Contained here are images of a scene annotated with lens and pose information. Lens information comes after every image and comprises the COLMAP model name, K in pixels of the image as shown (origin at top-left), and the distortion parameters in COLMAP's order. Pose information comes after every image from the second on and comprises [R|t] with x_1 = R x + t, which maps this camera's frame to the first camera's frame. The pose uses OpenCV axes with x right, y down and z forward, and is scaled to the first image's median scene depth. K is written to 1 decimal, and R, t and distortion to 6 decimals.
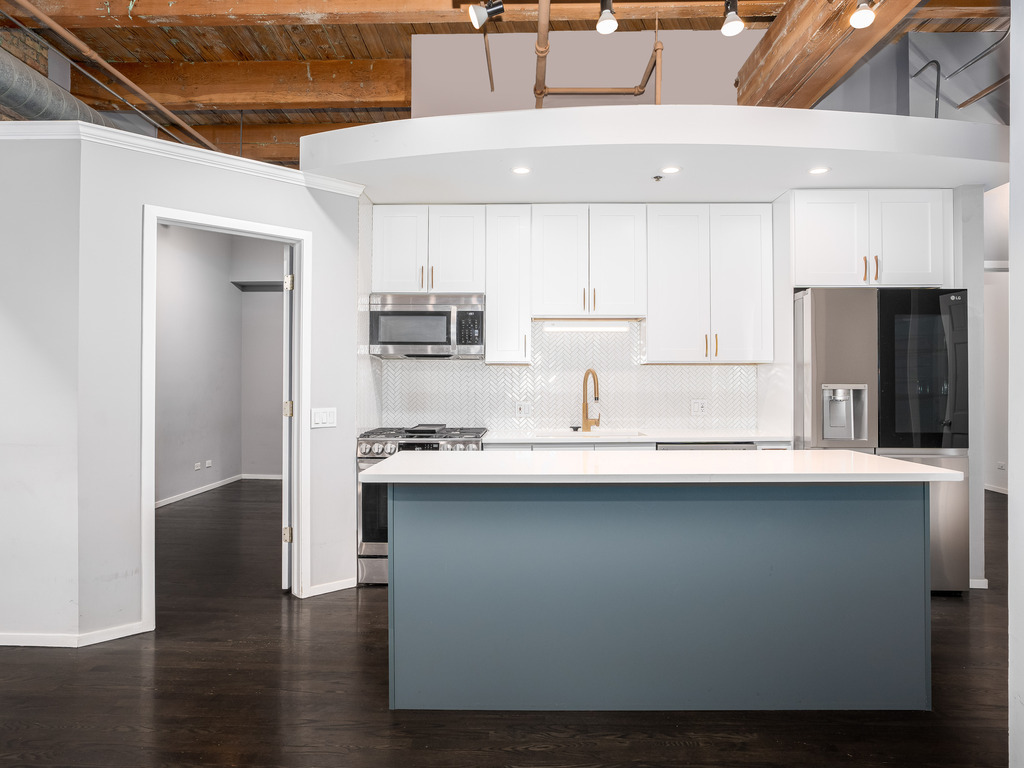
lens RADIAL K [[677.5, 0, 509.1], [0, 677.5, 378.5], [0, 0, 1]] dist [-0.029763, 0.013467]
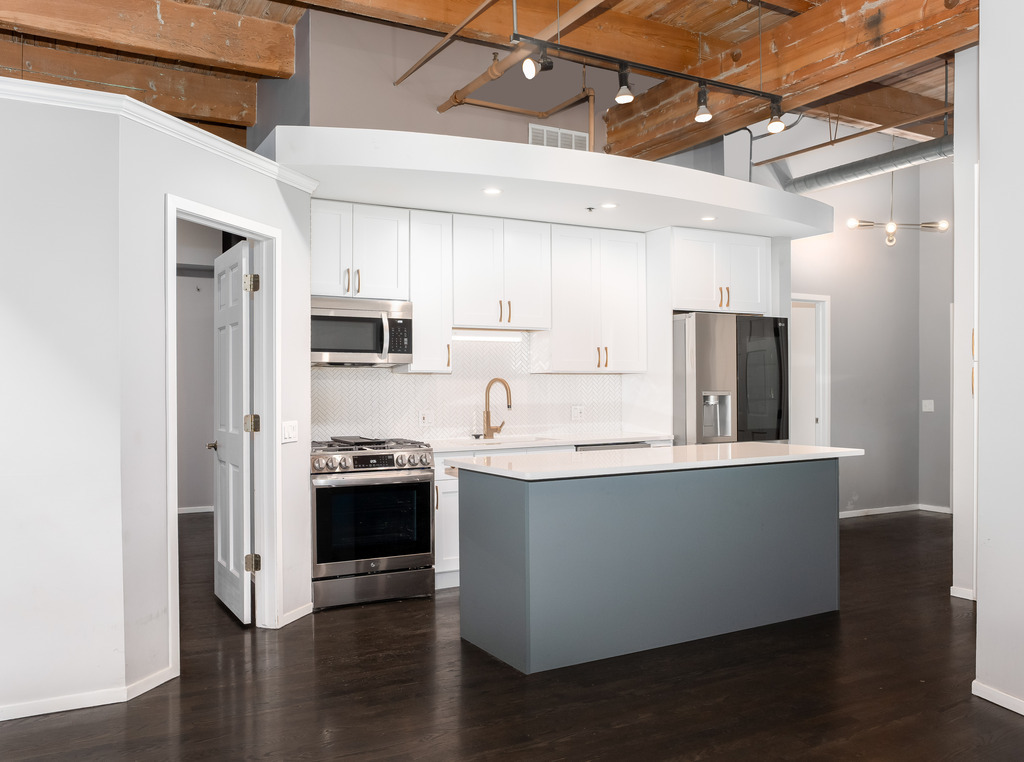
lens RADIAL K [[870.4, 0, 525.2], [0, 870.4, 395.4], [0, 0, 1]] dist [-0.007128, 0.029829]
pose [[0.855872, -0.010771, 0.517076, -0.590628], [0.002318, 0.999853, 0.016991, -0.011047], [-0.517183, -0.013344, 0.855771, -0.177297]]
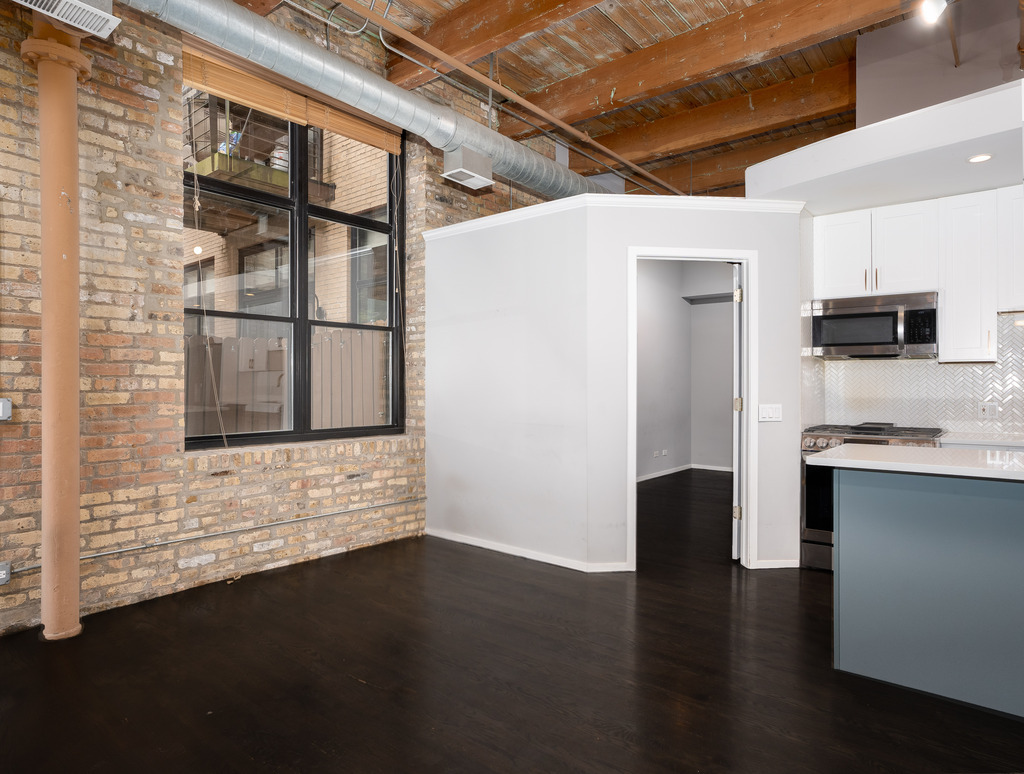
lens RADIAL K [[661.0, 0, 502.1], [0, 661.0, 389.7], [0, 0, 1]] dist [-0.003679, 0.006567]
pose [[0.803011, -0.000654, -0.595963, 0.026654], [0.007063, 0.999940, 0.008420, 0.005565], [0.595922, -0.010971, 0.802967, -0.155451]]
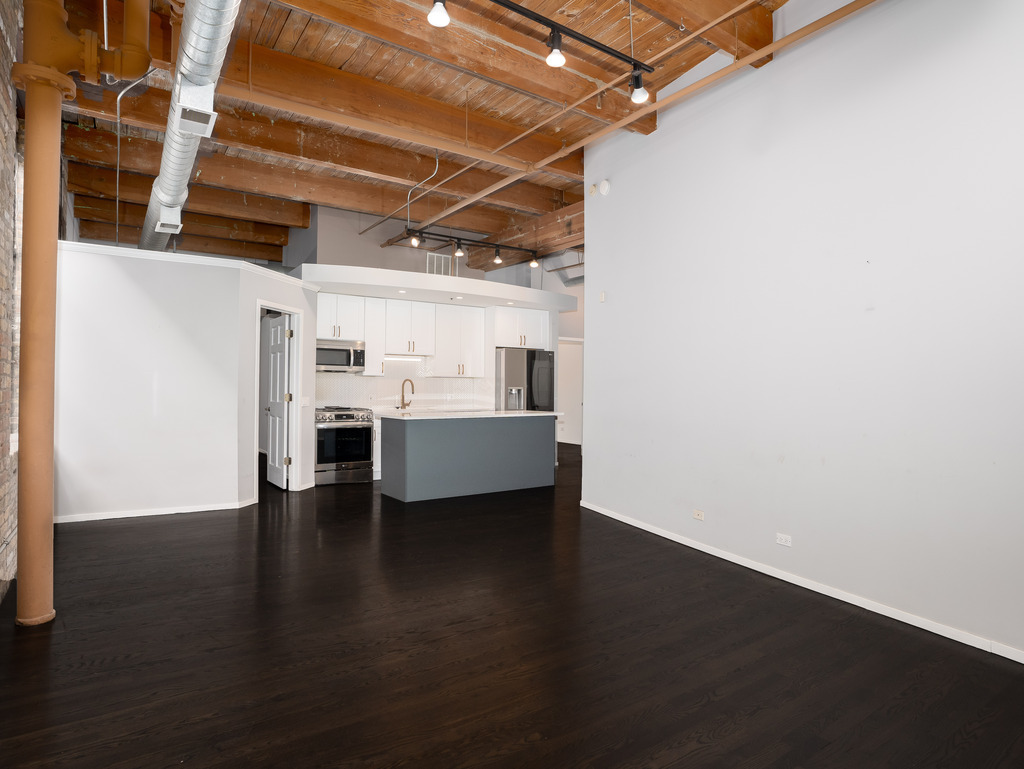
lens RADIAL K [[587.9, 0, 486.1], [0, 587.9, 390.3], [0, 0, 1]] dist [-0.022186, 0.001687]
pose [[0.830265, 0.003849, 0.557356, -0.772246], [-0.012015, 0.999867, 0.010993, -0.001982], [-0.557239, -0.015823, 0.830201, -0.722503]]
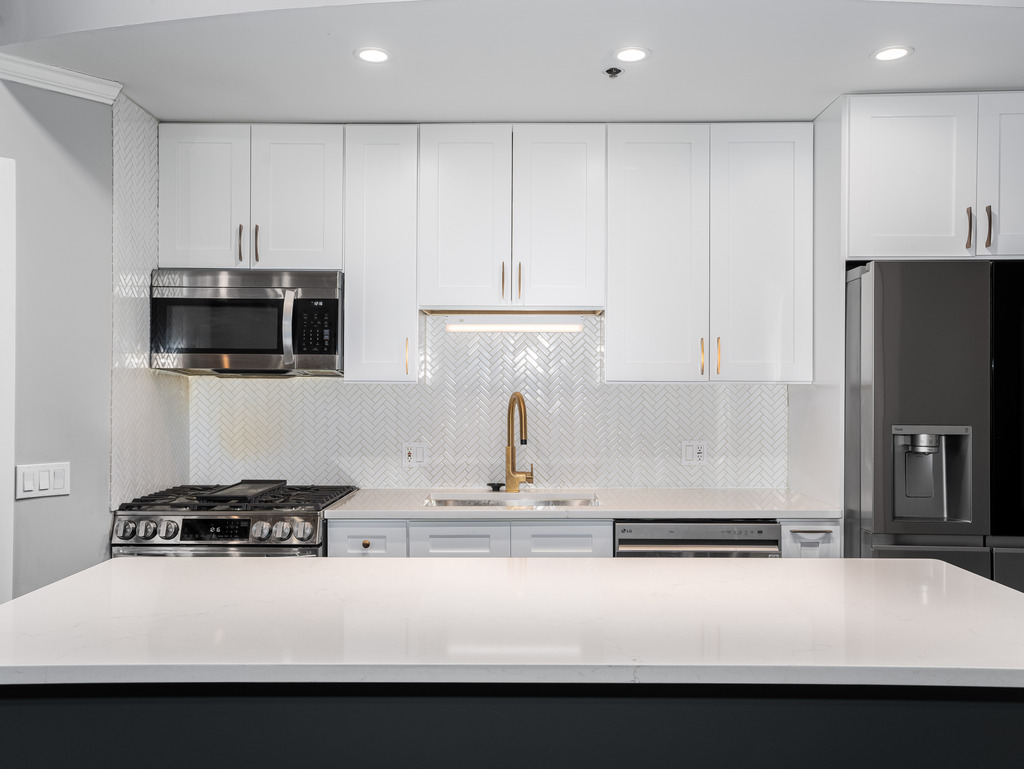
lens RADIAL K [[845.2, 0, 509.9], [0, 845.2, 387.4], [0, 0, 1]] dist [0.024292, 0.021427]
pose [[0.999960, 0.002358, 0.008614, 0.118946], [-0.002438, 0.999954, 0.009226, -0.029040], [-0.008592, -0.009246, 0.999920, 0.249332]]
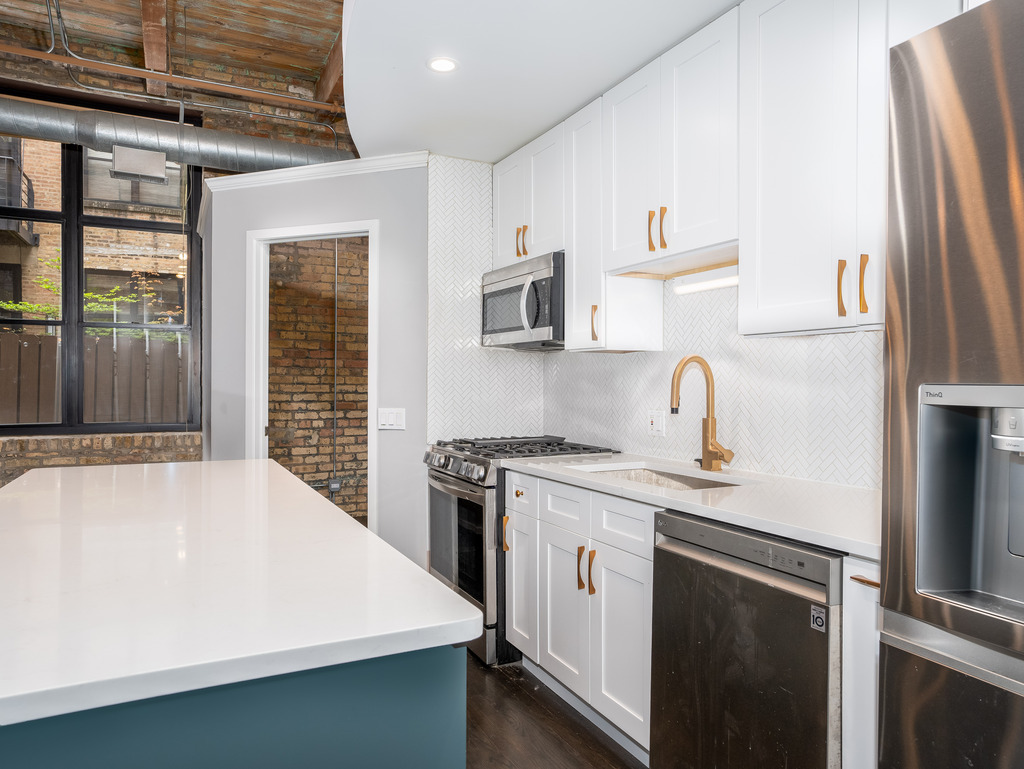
lens RADIAL K [[682.3, 0, 511.6], [0, 682.3, 386.9], [0, 0, 1]] dist [0.002001, 0.010805]
pose [[0.474644, 0.008045, -0.880141, 0.590925], [0.005347, 0.999913, 0.012023, 0.004195], [0.880161, -0.010413, 0.474560, 0.680757]]
